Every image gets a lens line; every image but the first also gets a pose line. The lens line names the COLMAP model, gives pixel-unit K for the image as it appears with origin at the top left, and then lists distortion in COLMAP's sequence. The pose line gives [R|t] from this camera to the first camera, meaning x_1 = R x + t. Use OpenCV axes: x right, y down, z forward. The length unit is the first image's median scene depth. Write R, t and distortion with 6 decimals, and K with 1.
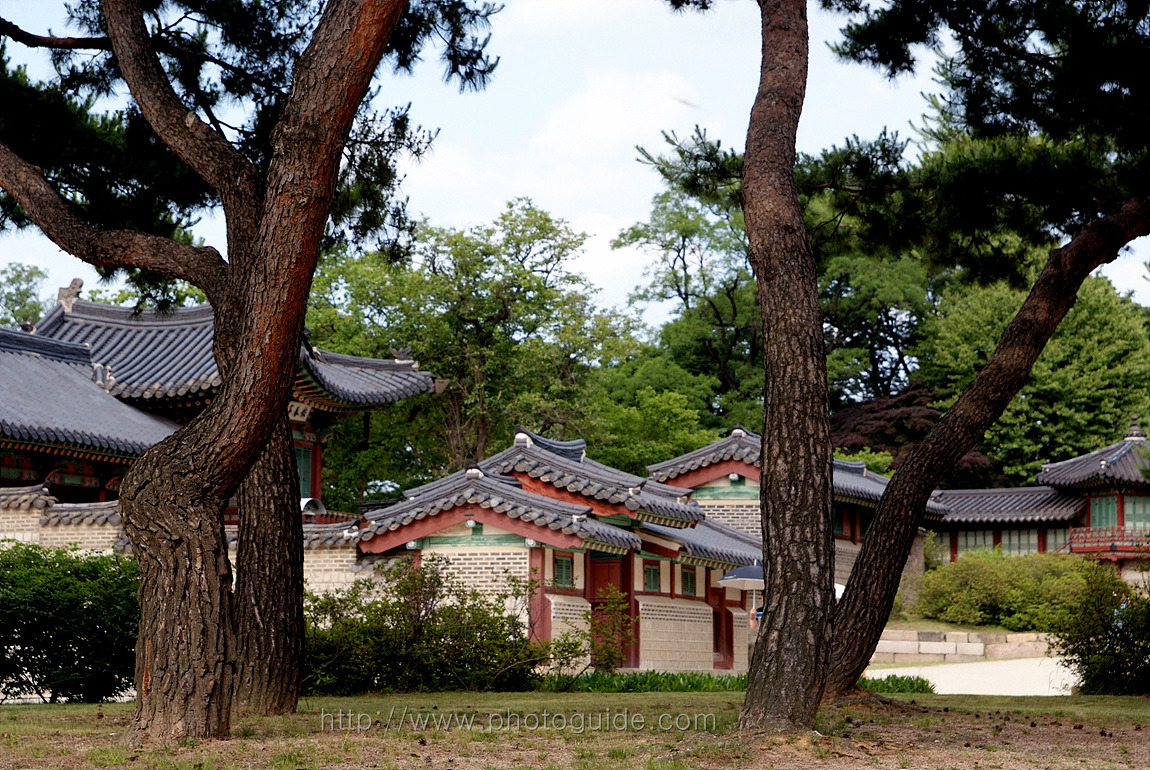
lens RADIAL K [[2451.5, 0, 575.0], [0, 2451.5, 414.0], [0, 0, 1]] dist [0.251370, 0.119309]
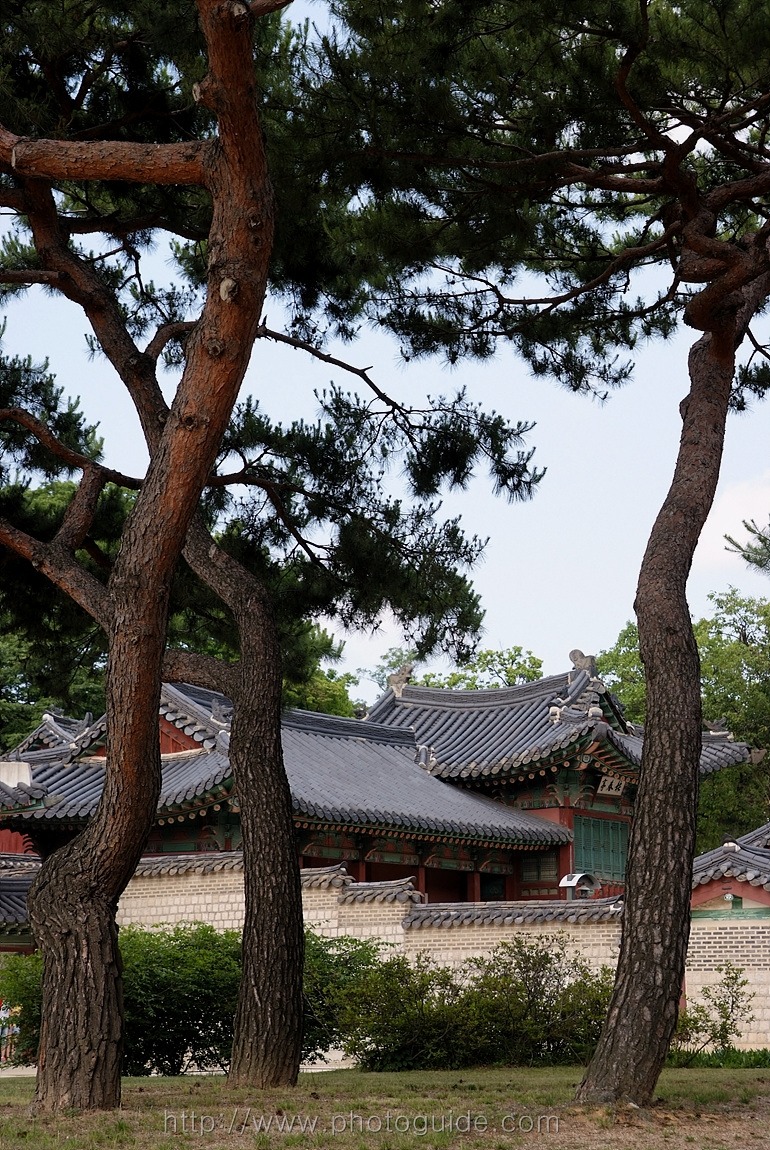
lens RADIAL K [[2451.5, 0, 385.2], [0, 2451.5, 594.8], [0, 0, 1]] dist [0.251370, 0.119309]
pose [[0.969427, -0.049052, -0.240428, 0.158347], [0.030698, 0.996362, -0.079498, -0.005997], [0.243453, 0.069687, 0.967406, -0.056298]]
